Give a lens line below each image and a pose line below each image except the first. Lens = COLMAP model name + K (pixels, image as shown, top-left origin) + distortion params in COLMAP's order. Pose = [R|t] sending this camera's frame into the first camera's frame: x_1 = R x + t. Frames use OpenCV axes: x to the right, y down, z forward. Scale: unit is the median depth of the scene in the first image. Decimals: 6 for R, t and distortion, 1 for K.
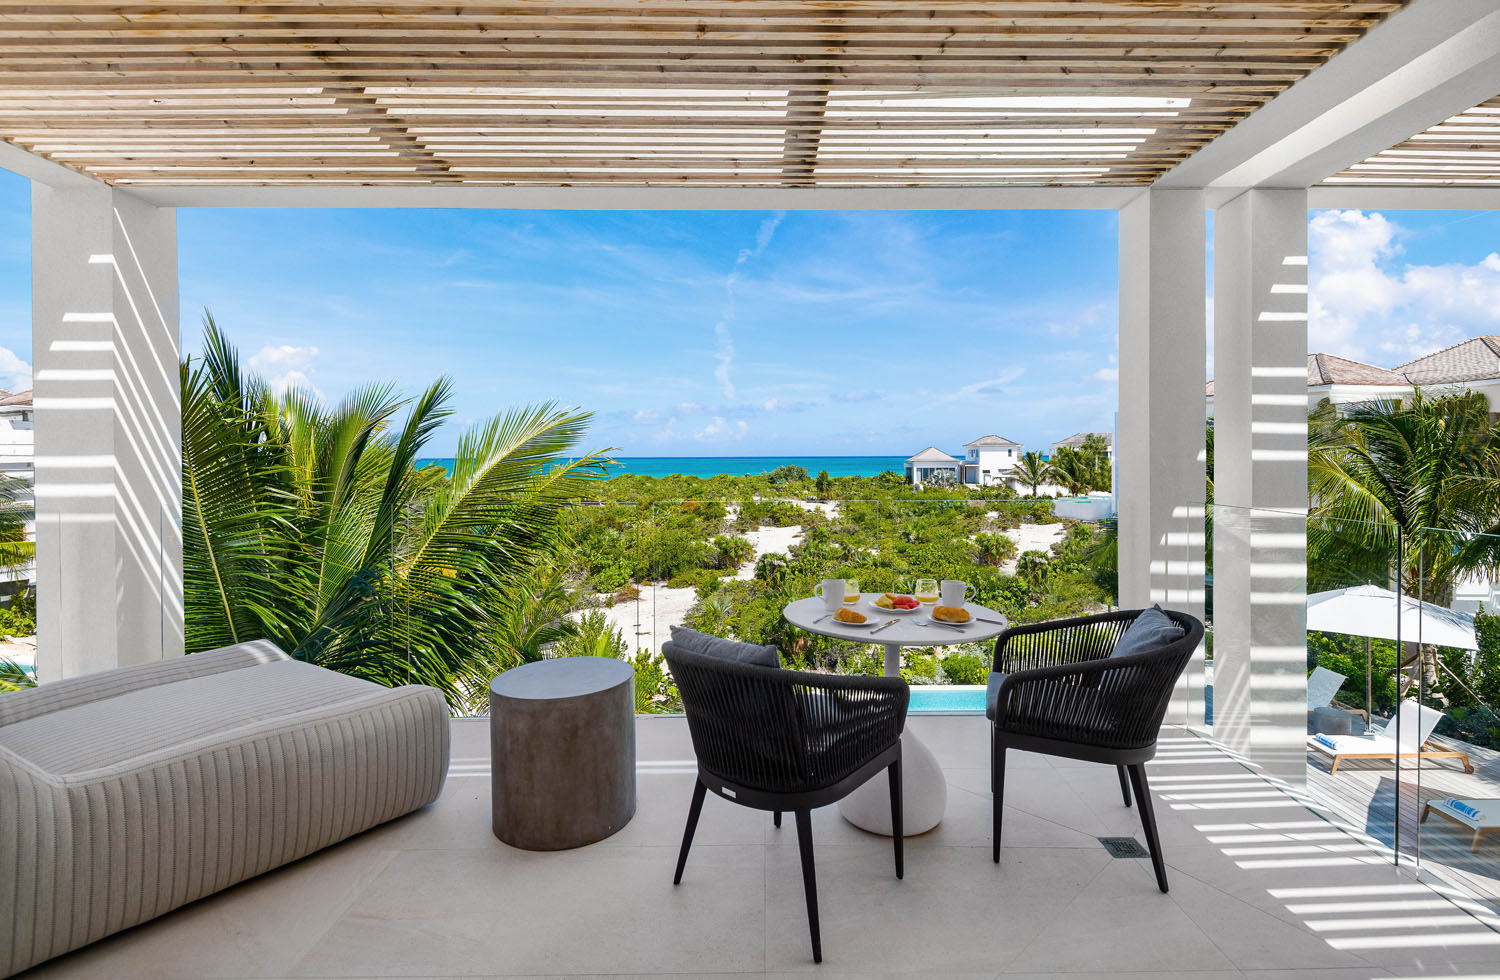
lens RADIAL K [[749.7, 0, 755.5], [0, 749.7, 450.7], [0, 0, 1]] dist [0.000190, -0.000055]
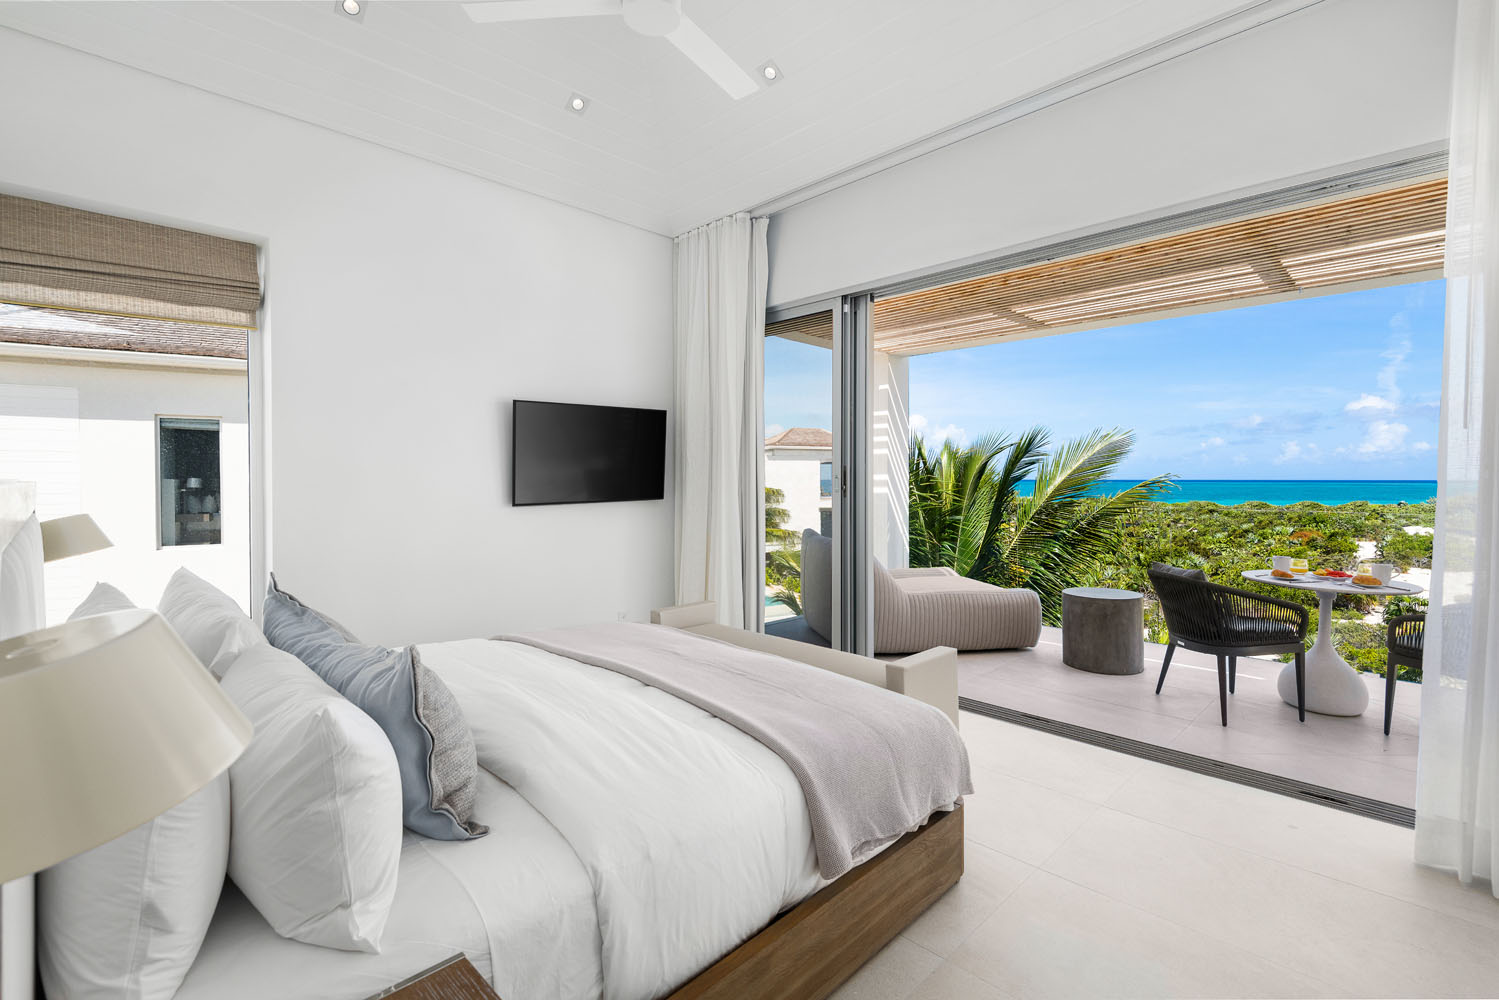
lens RADIAL K [[708.2, 0, 750.4], [0, 708.2, 497.2], [0, 0, 1]] dist [0.000274, -0.000095]
pose [[0.726049, 0.025809, -0.687159, 0.279970], [-0.001034, 0.999335, 0.036442, -0.006572], [0.687643, -0.025748, 0.725593, -0.784918]]
